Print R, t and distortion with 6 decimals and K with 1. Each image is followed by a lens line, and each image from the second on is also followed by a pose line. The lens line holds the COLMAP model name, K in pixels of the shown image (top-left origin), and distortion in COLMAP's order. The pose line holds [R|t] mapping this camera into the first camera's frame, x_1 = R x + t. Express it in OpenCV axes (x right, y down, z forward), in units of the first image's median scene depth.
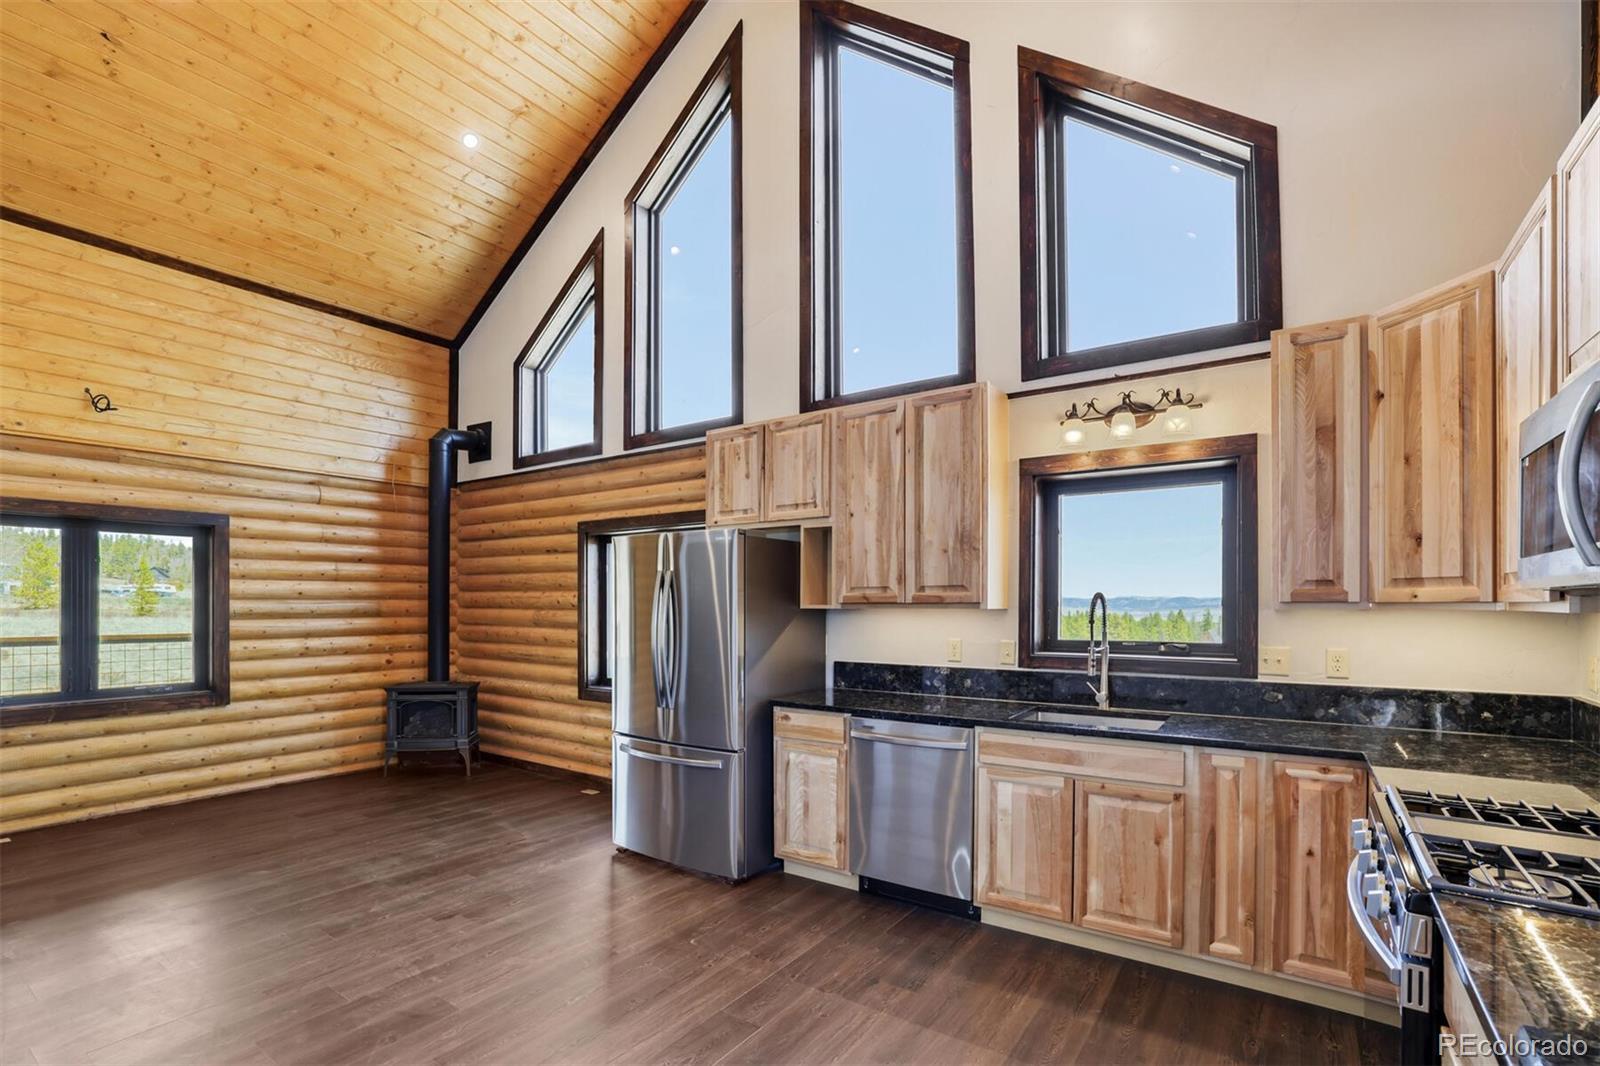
lens RADIAL K [[716.1, 0, 794.0], [0, 716.1, 606.3], [0, 0, 1]] dist [-0.043457, 0.014103]
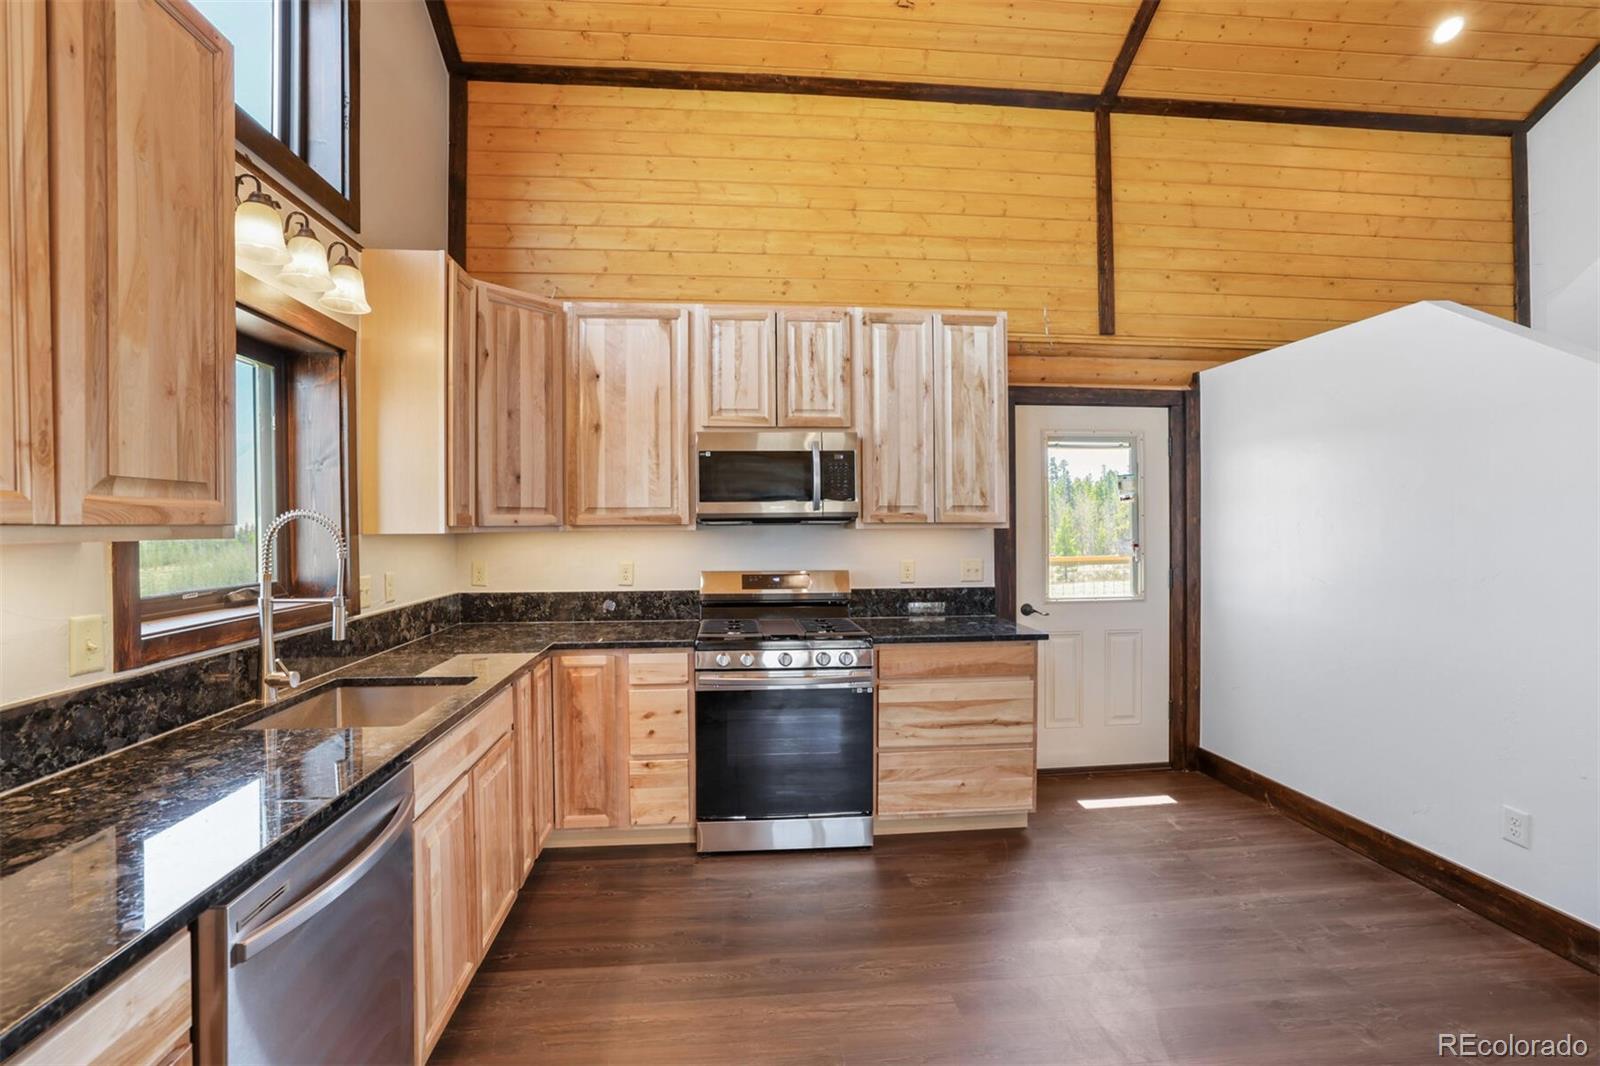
lens RADIAL K [[688.8, 0, 779.8], [0, 688.8, 530.5], [0, 0, 1]] dist [-0.045767, 0.014854]
pose [[-0.637938, -0.000987, 0.770087, -0.180972], [0.009040, 0.999921, 0.008771, -0.001843], [-0.770034, 0.012557, -0.637879, 0.644593]]
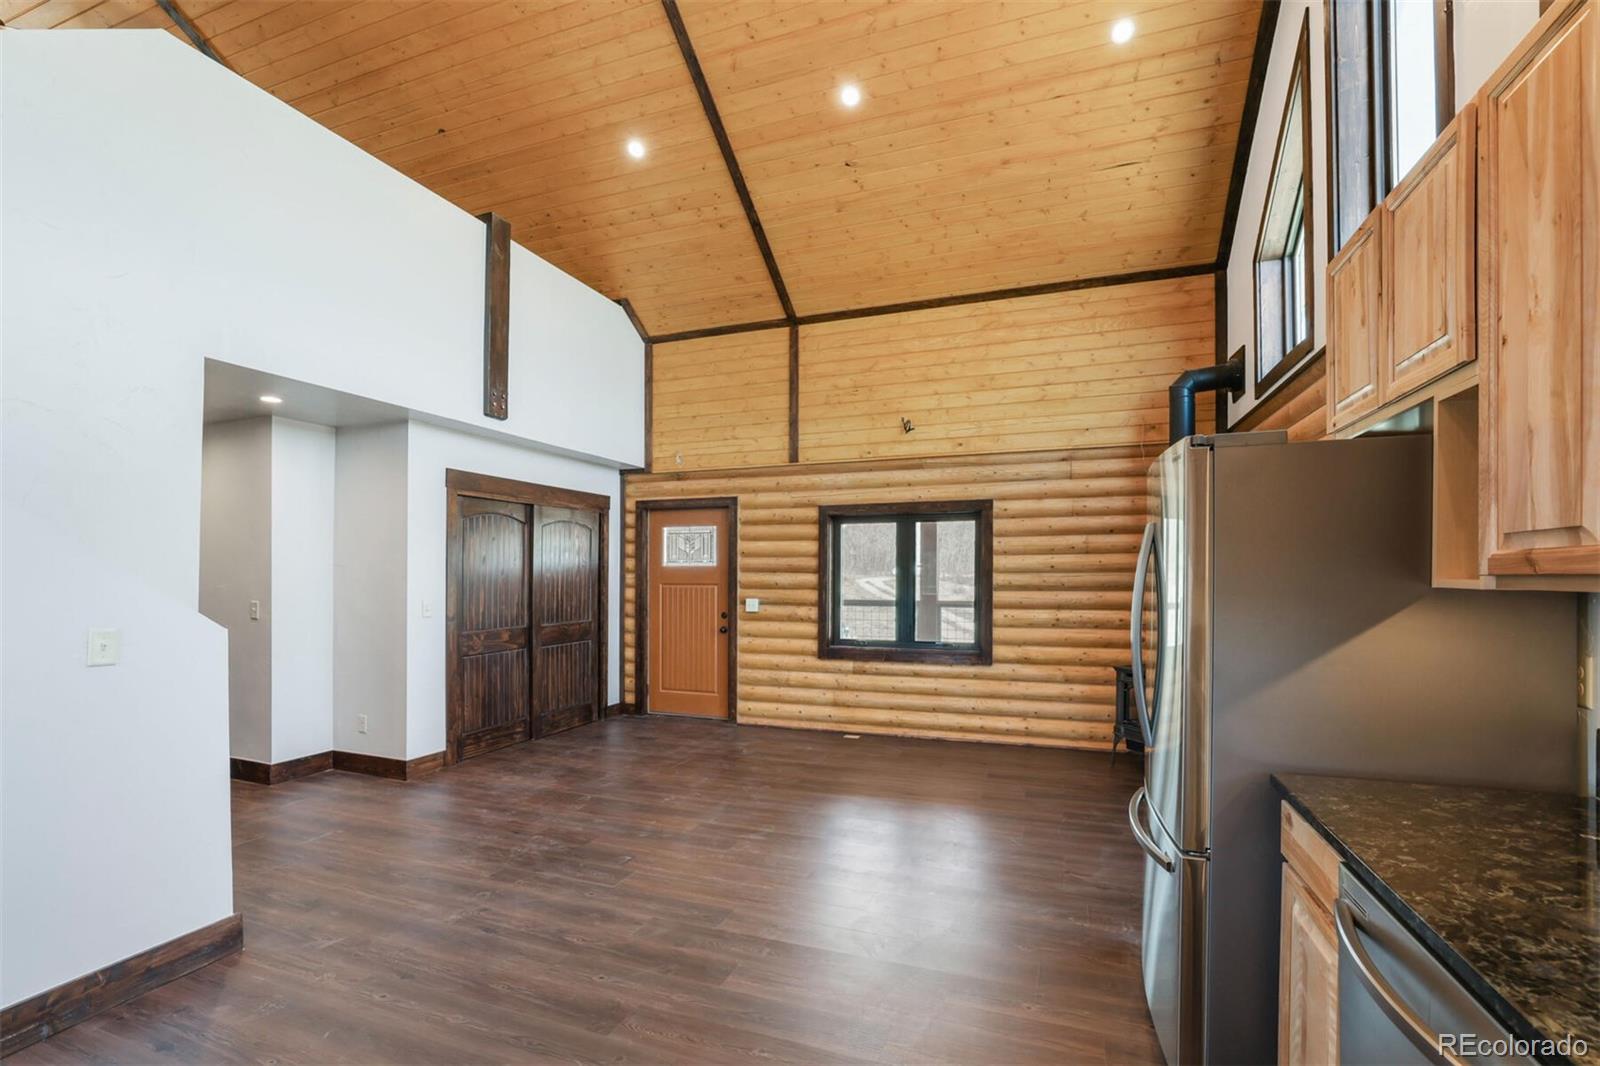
lens RADIAL K [[721.2, 0, 805.1], [0, 721.2, 575.4], [0, 0, 1]] dist [-0.037025, 0.000078]
pose [[0.256211, -0.003281, -0.966615, 0.247399], [-0.004967, 0.999977, -0.004711, 0.001014], [0.966608, 0.006008, 0.256189, 0.394116]]
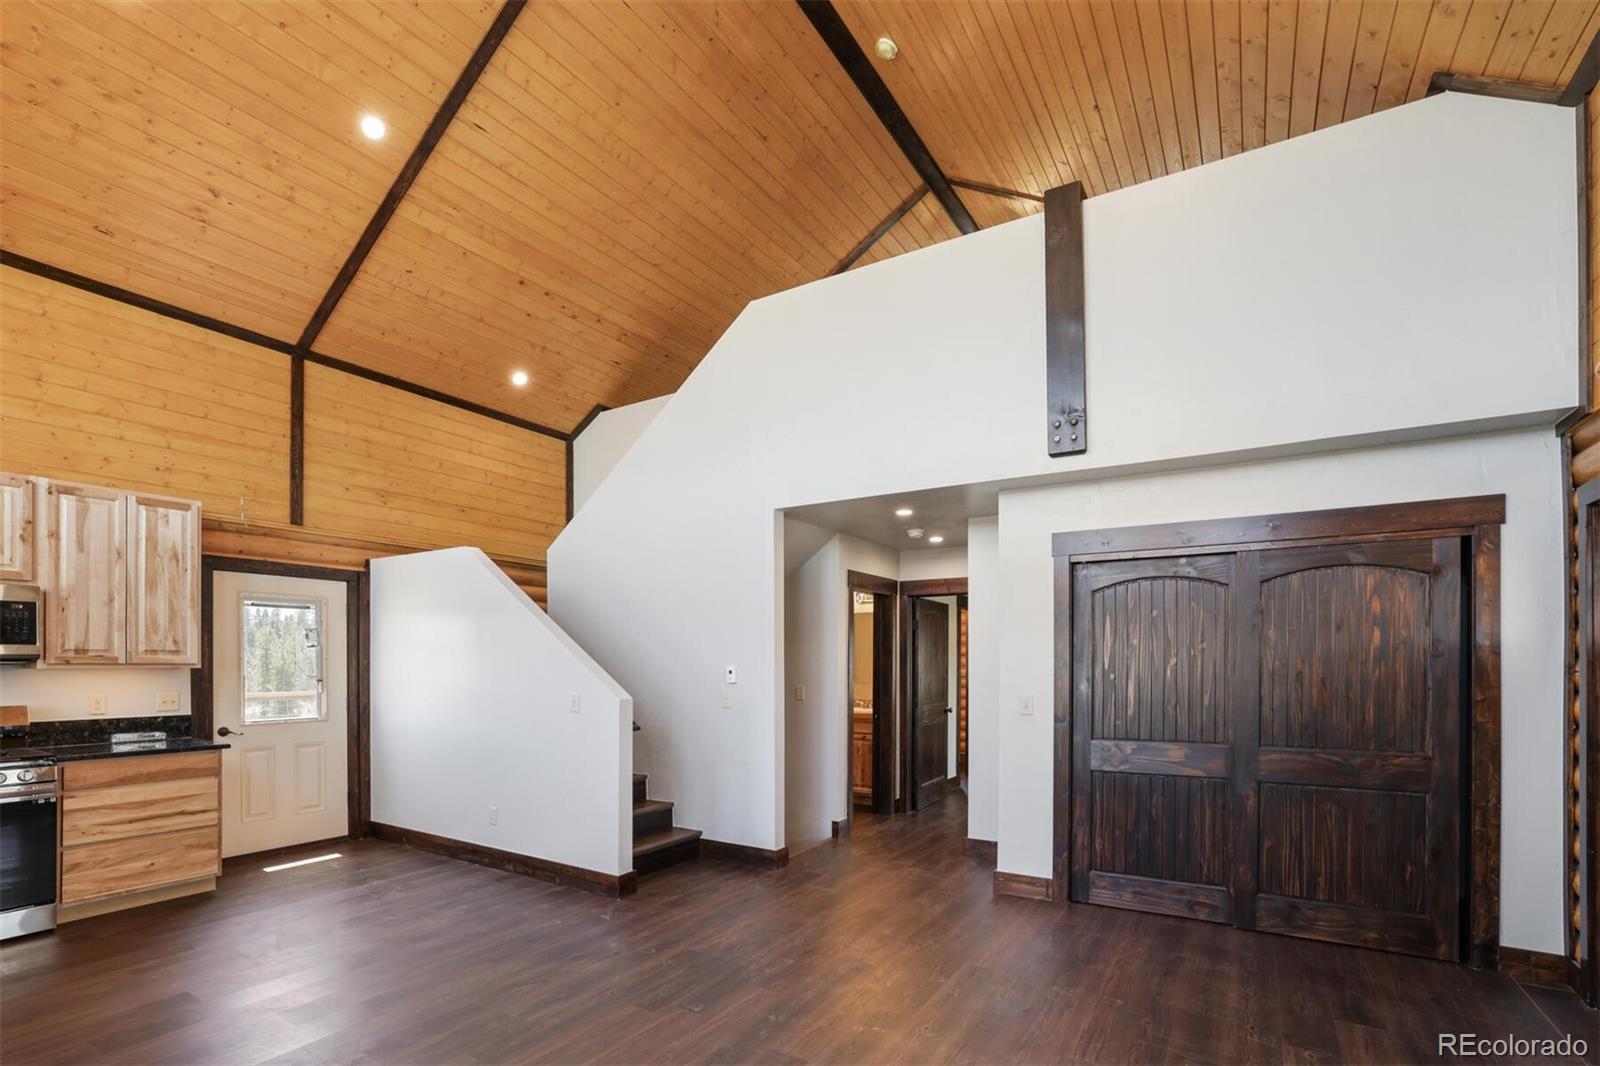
lens RADIAL K [[744.2, 0, 782.7], [0, 744.2, 661.4], [0, 0, 1]] dist [-0.038368, 0.016626]
pose [[-0.999159, -0.001332, -0.040982, -0.498813], [-0.001481, 0.999992, 0.003609, -0.008581], [0.040977, 0.003667, -0.999153, 0.993012]]
